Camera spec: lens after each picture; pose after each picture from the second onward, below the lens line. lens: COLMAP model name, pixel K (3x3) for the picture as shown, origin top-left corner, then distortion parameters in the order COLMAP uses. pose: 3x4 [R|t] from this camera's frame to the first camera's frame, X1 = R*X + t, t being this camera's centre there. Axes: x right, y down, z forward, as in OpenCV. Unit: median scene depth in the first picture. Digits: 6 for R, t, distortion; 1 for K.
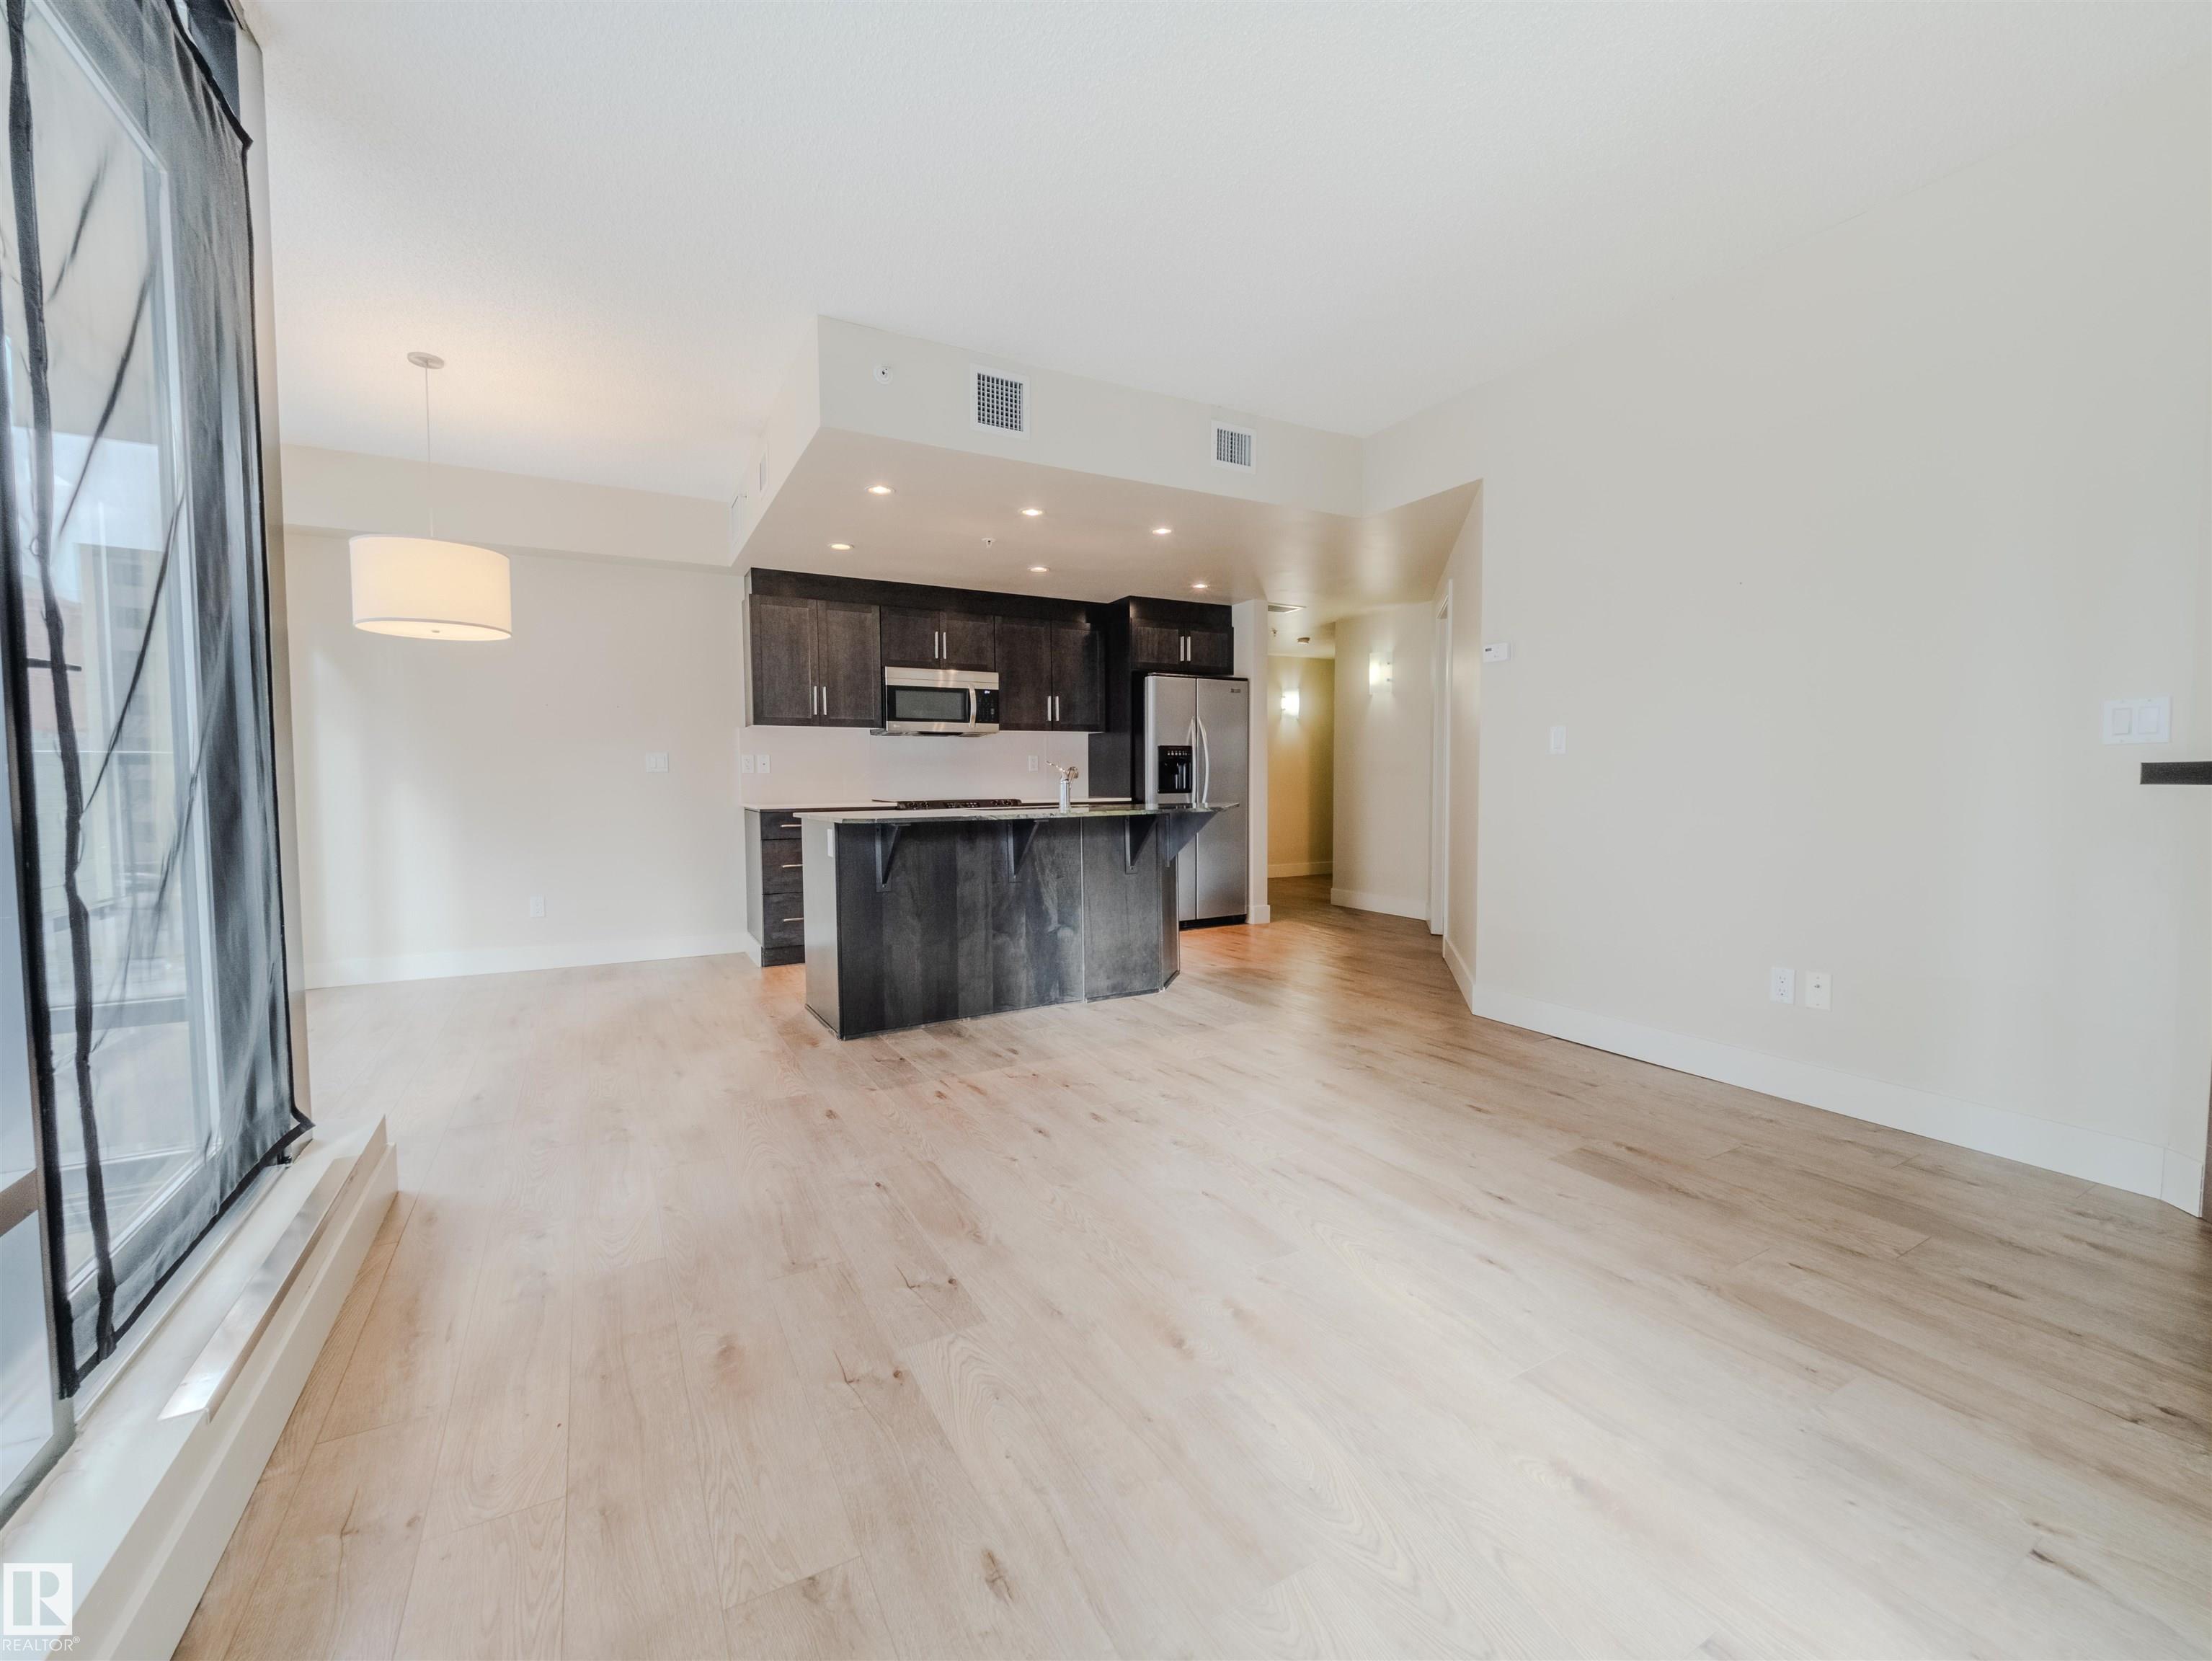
lens RADIAL K [[918.4, 0, 1101.0], [0, 918.4, 826.8], [0, 0, 1]] dist [0.000170, -0.004860]
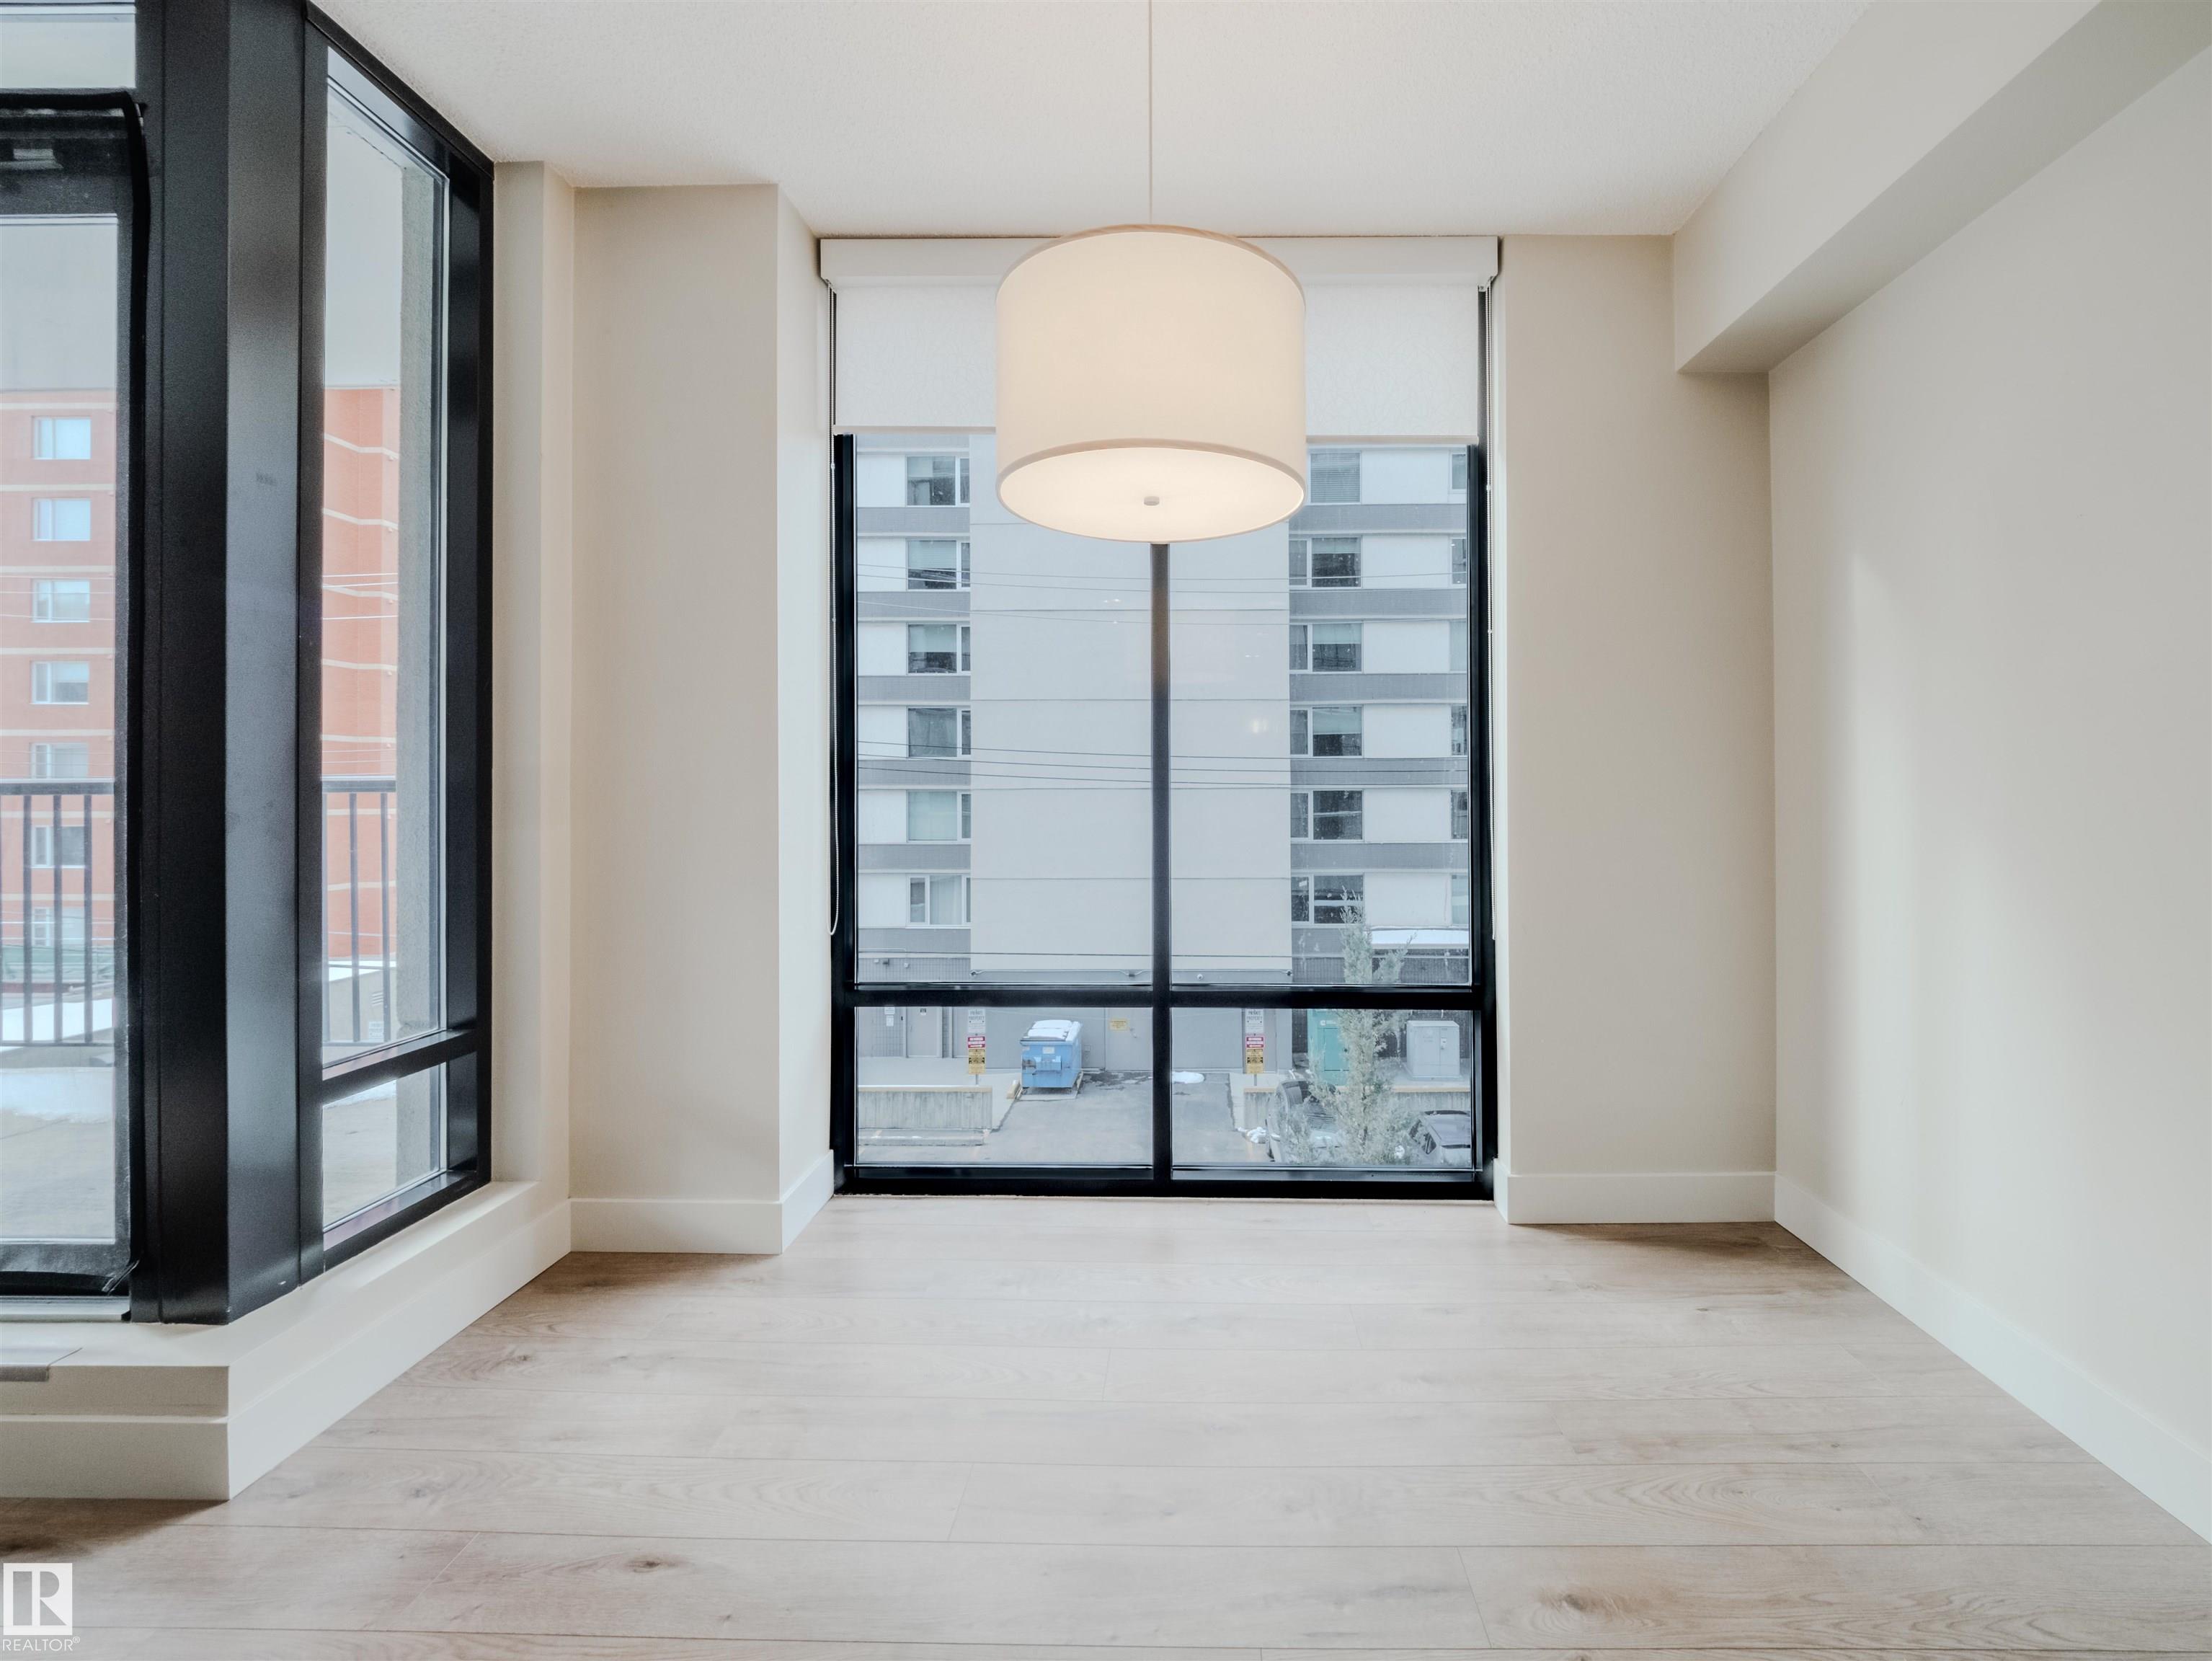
lens RADIAL K [[963.0, 0, 1185.8], [0, 963.0, 789.1], [0, 0, 1]] dist [-0.004593, -0.001388]
pose [[-0.491631, 0.002413, -0.870800, -0.237404], [-0.042355, 0.998746, 0.026680, -0.063747], [0.869773, 0.049999, -0.490913, 0.859171]]
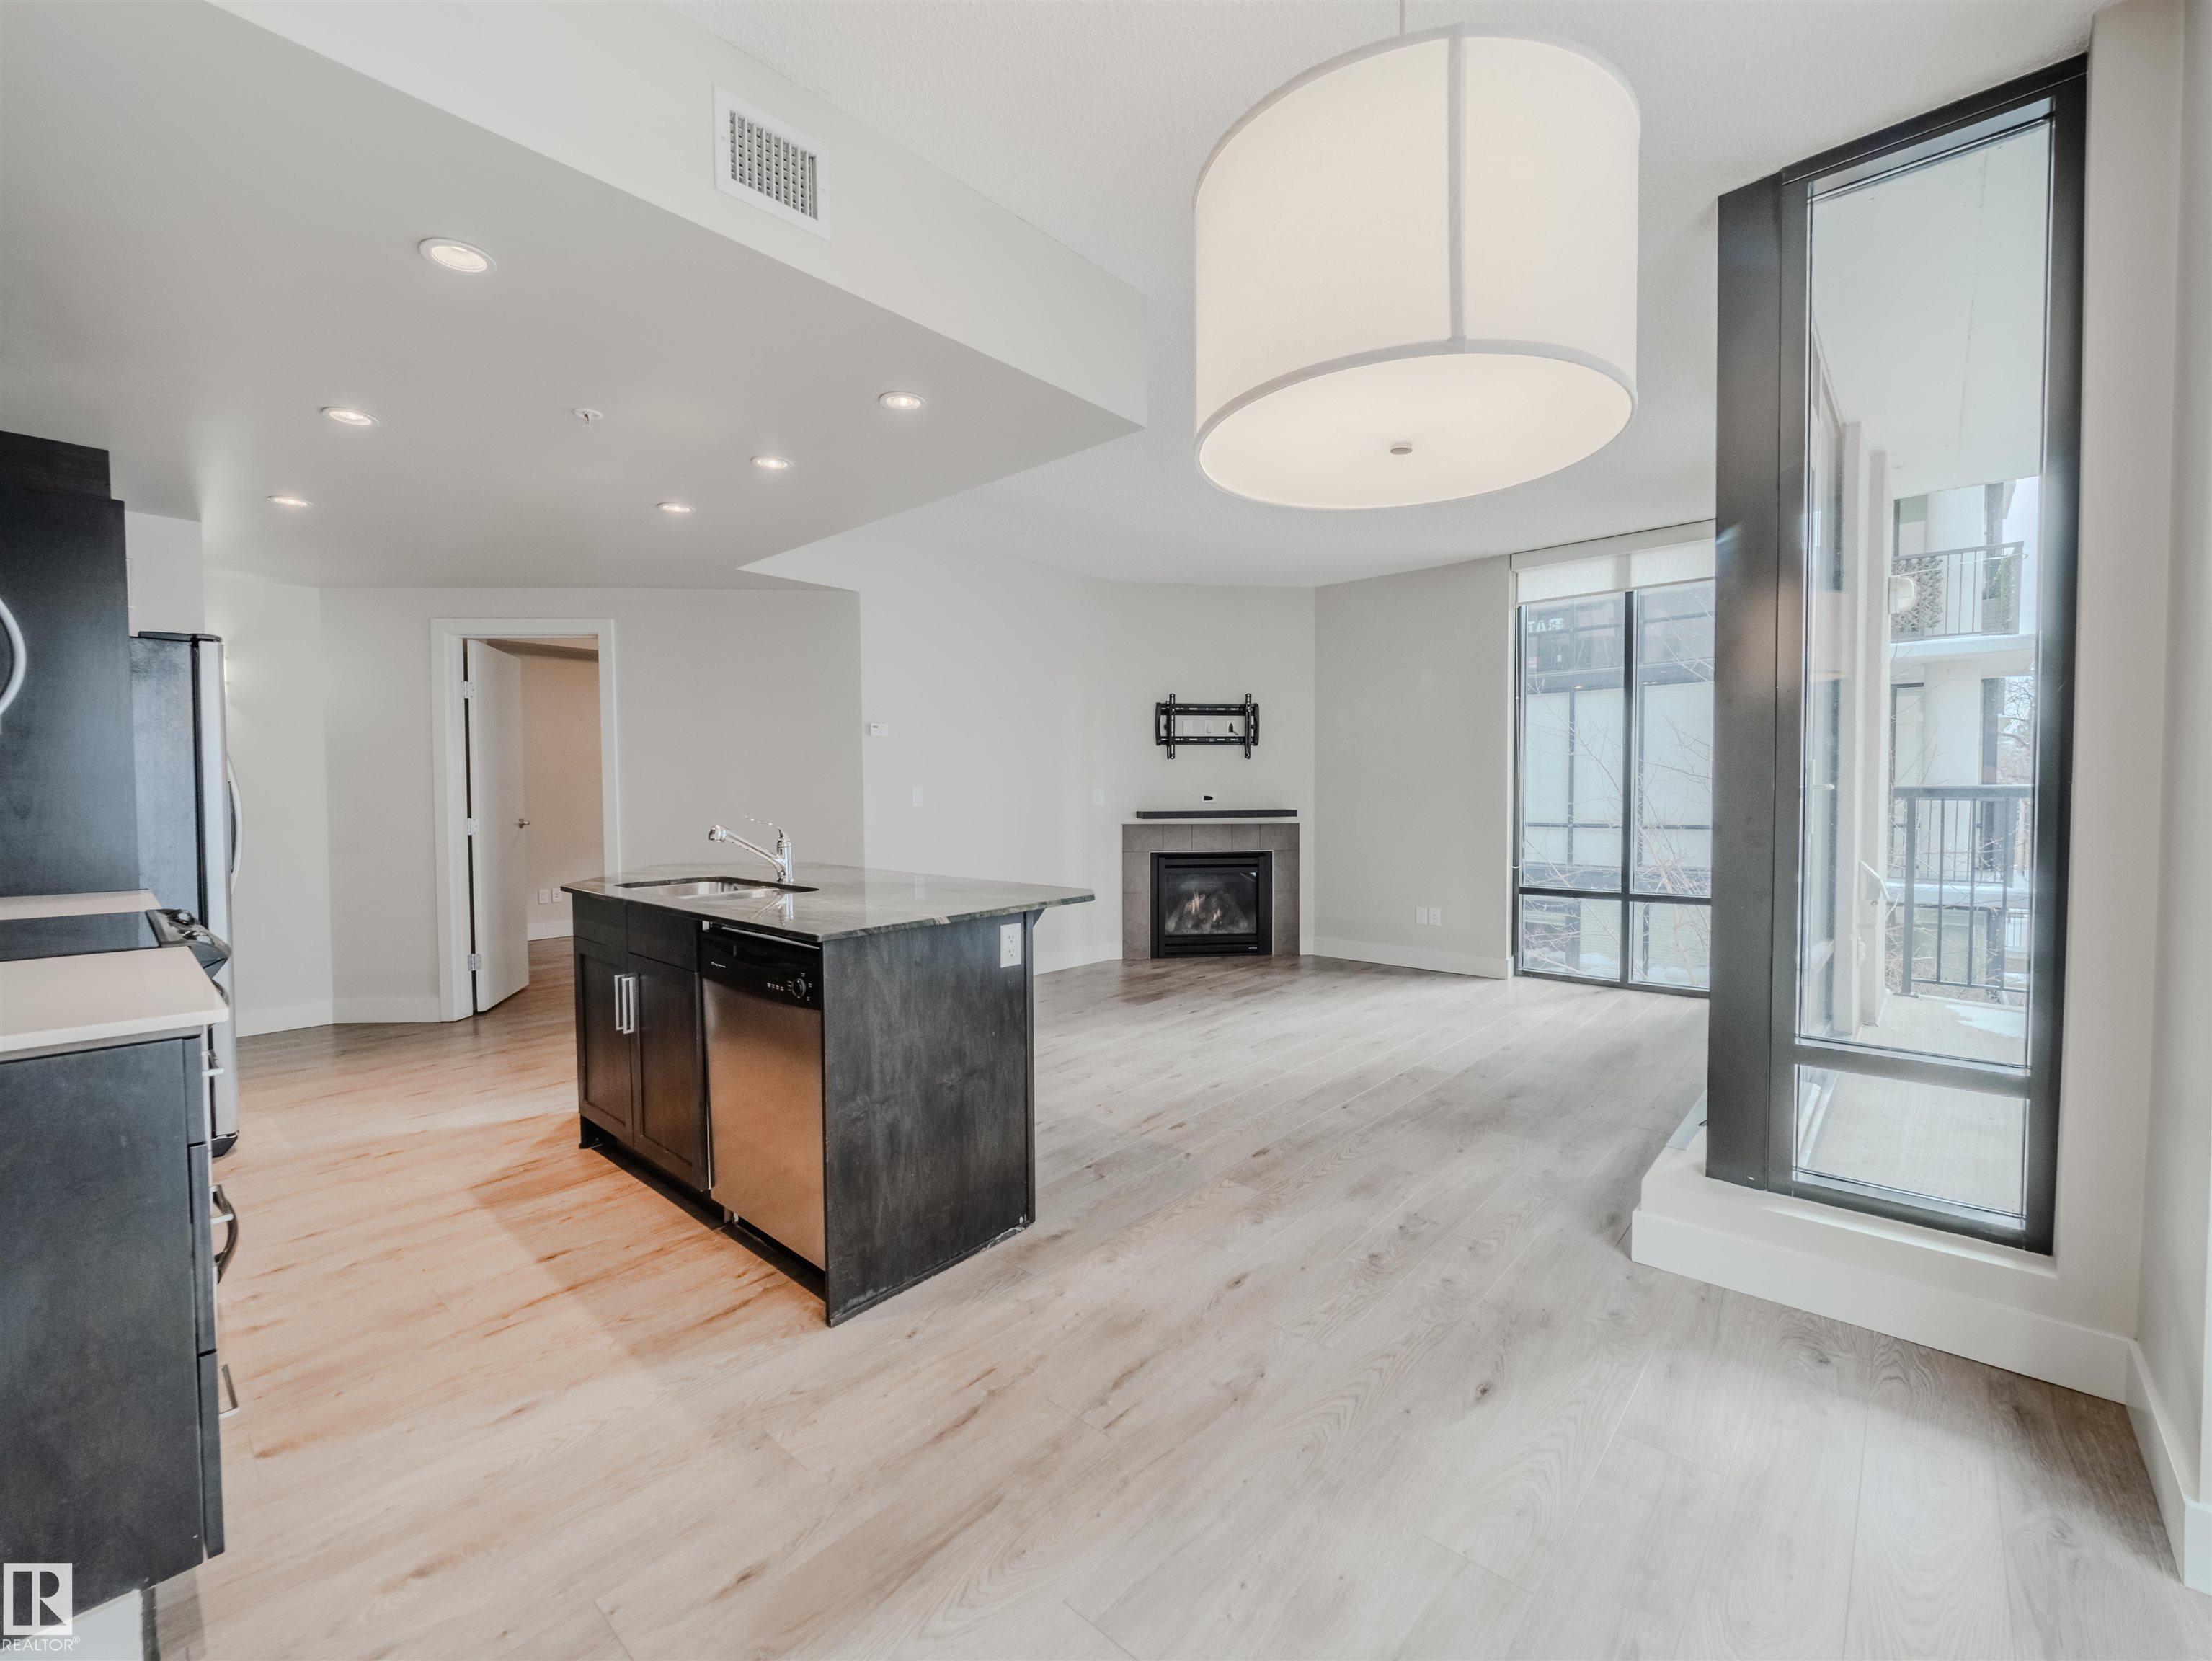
lens RADIAL K [[918.4, 0, 1100.8], [0, 918.4, 824.1], [0, 0, 1]] dist [0.000170, -0.004860]
pose [[-0.328748, -0.023760, 0.944119, -0.689023], [0.059198, 0.997199, 0.045709, -0.070152], [-0.942560, 0.070916, -0.326421, 0.840175]]
